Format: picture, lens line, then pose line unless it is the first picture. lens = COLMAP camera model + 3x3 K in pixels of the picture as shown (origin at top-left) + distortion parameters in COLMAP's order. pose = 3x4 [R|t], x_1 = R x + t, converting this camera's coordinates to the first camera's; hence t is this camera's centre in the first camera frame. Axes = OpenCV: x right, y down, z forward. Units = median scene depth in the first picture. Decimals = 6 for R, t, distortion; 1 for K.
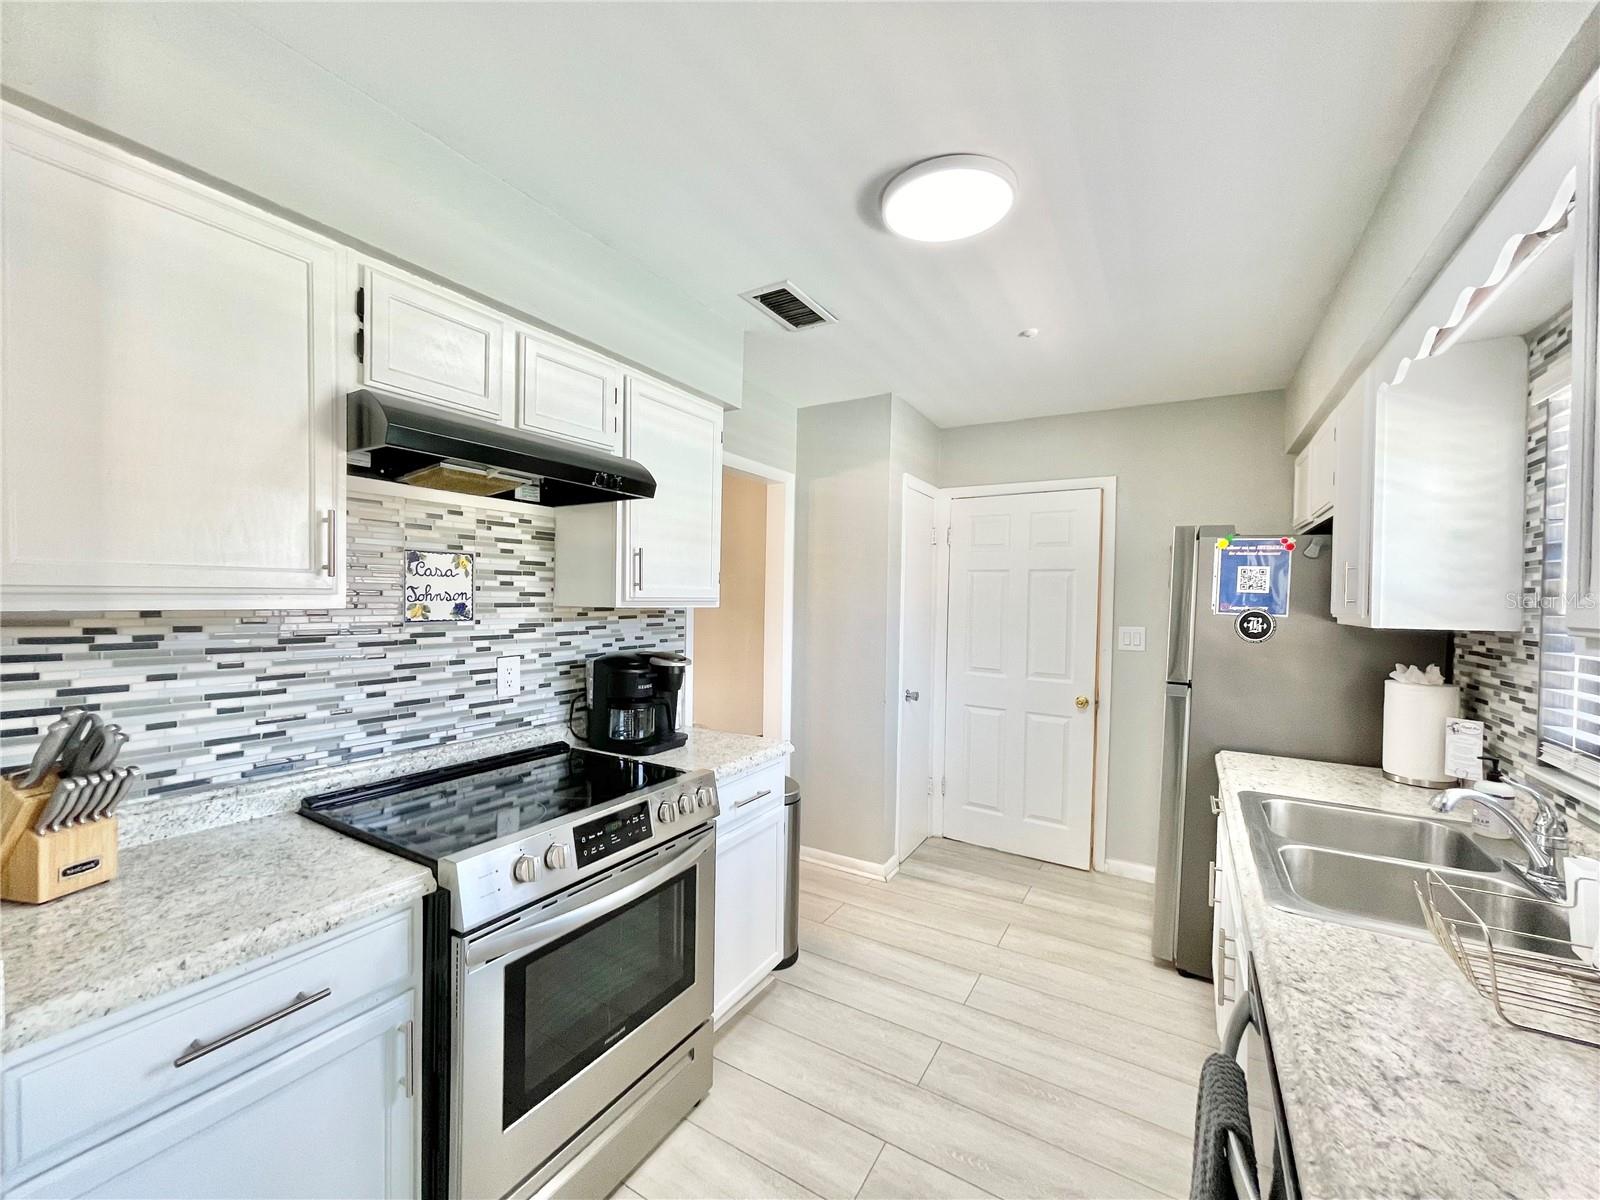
lens RADIAL K [[641.8, 0, 793.6], [0, 641.8, 600.3], [0, 0, 1]] dist [-0.002447, 0.000770]
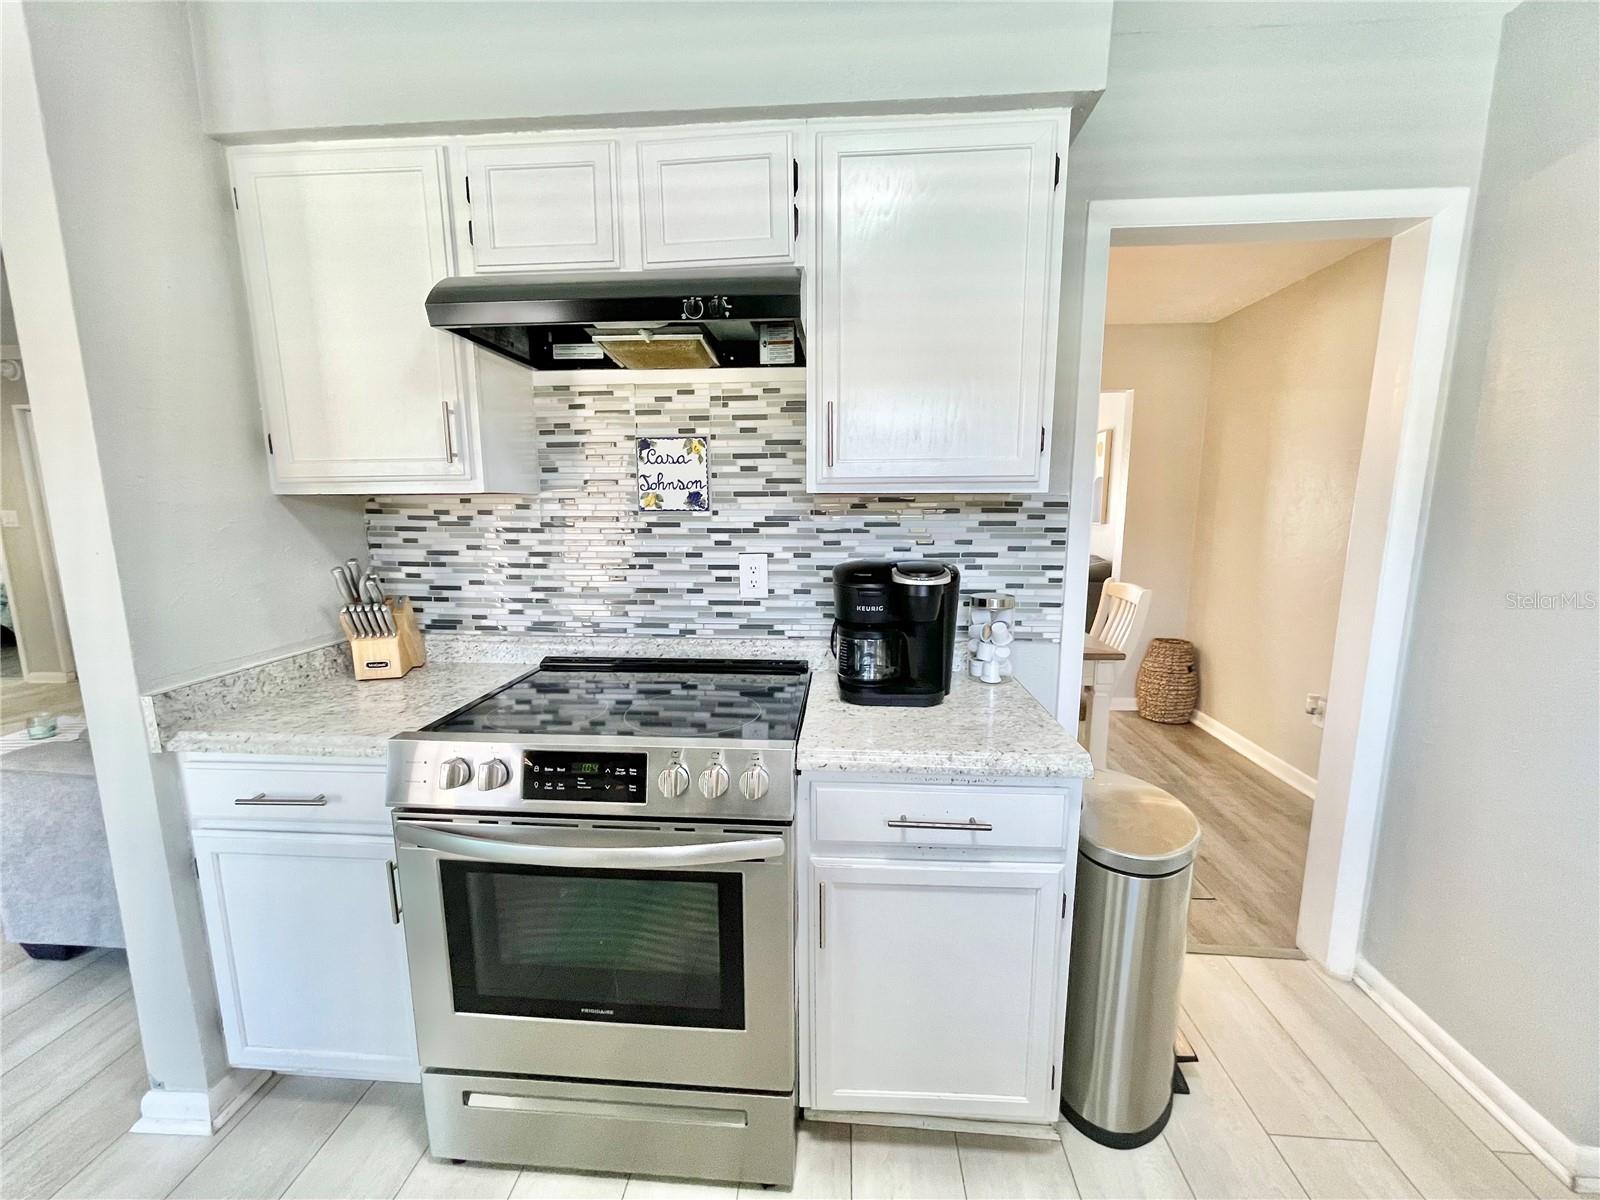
lens RADIAL K [[641.8, 0, 786.9], [0, 641.8, 603.4], [0, 0, 1]] dist [-0.002447, 0.000770]
pose [[0.451451, 0.122253, -0.883882, 0.397906], [0.004605, 0.990237, 0.139315, 0.036915], [0.892284, -0.066964, 0.446480, 0.709568]]
